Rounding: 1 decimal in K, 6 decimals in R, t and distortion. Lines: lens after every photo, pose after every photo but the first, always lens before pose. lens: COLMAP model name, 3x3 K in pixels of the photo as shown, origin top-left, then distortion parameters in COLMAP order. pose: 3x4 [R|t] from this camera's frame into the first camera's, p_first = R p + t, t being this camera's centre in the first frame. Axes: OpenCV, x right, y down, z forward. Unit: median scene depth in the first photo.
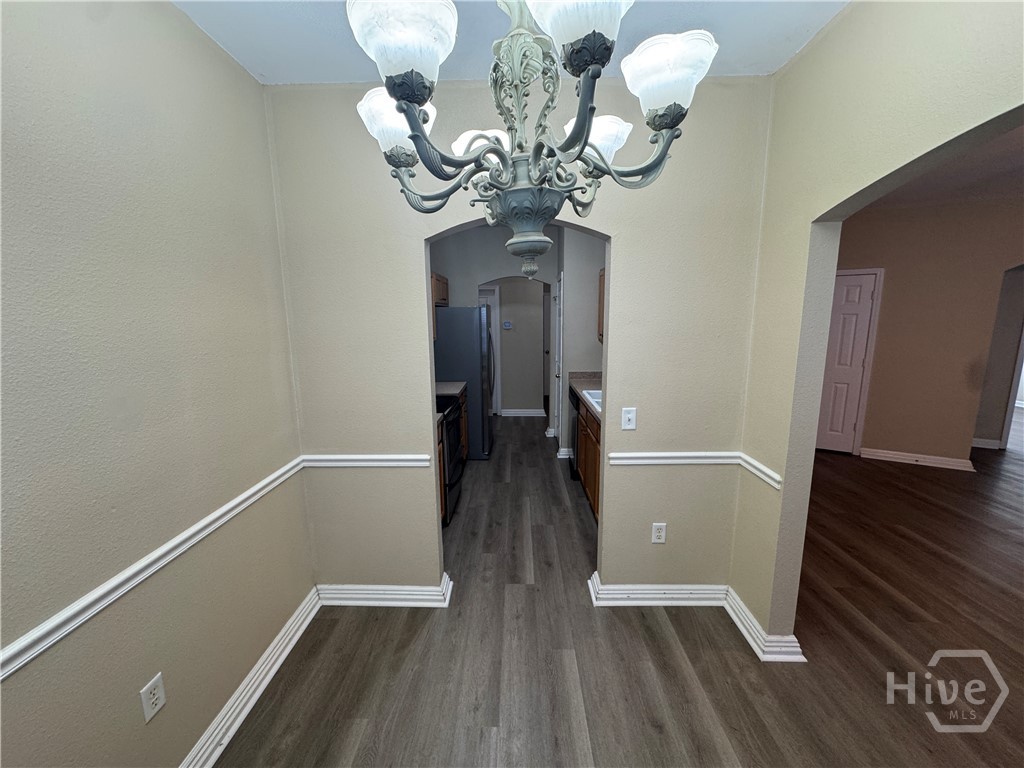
lens RADIAL K [[408.1, 0, 508.1], [0, 408.1, 381.9], [0, 0, 1]] dist [-0.002675, -0.000142]
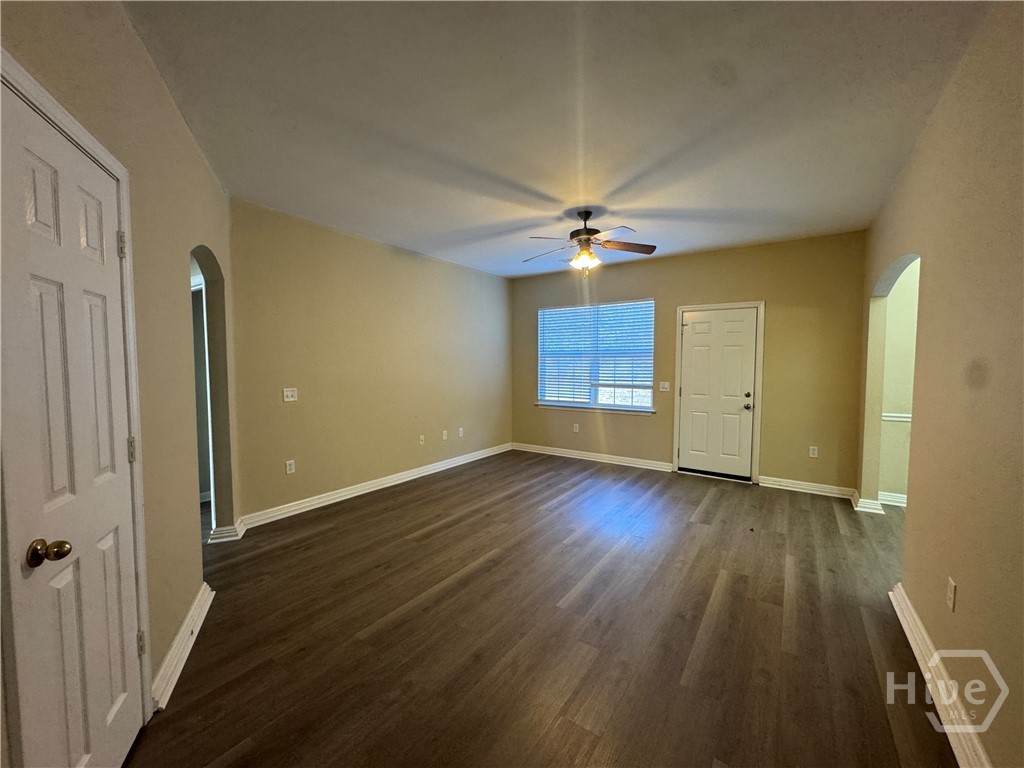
lens RADIAL K [[408.1, 0, 517.1], [0, 408.1, 384.6], [0, 0, 1]] dist [-0.002675, -0.000142]
pose [[-0.837791, -0.017700, 0.545704, 0.457823], [0.096970, 0.978761, 0.180619, -0.124823], [-0.537311, 0.204237, -0.818281, 1.122921]]
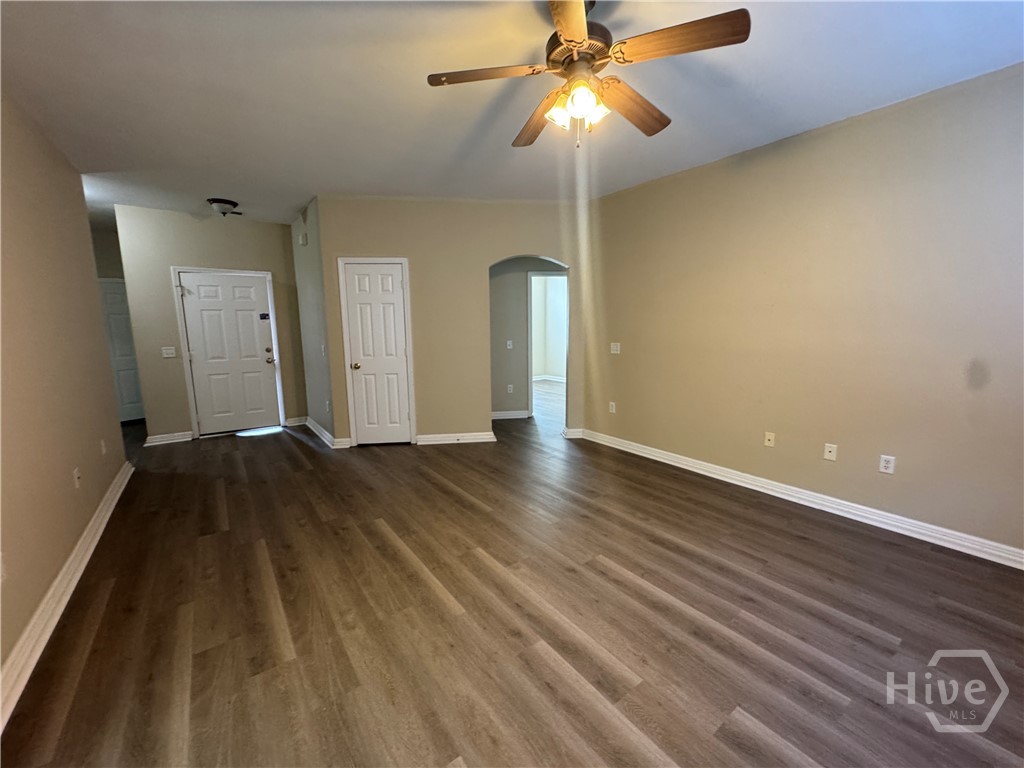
lens RADIAL K [[408.1, 0, 516.2], [0, 408.1, 382.2], [0, 0, 1]] dist [-0.002675, -0.000142]
pose [[0.788442, -0.087636, 0.608834, 0.482492], [0.101606, 0.994757, 0.011606, 0.045376], [-0.606659, 0.052711, 0.793212, 0.039275]]
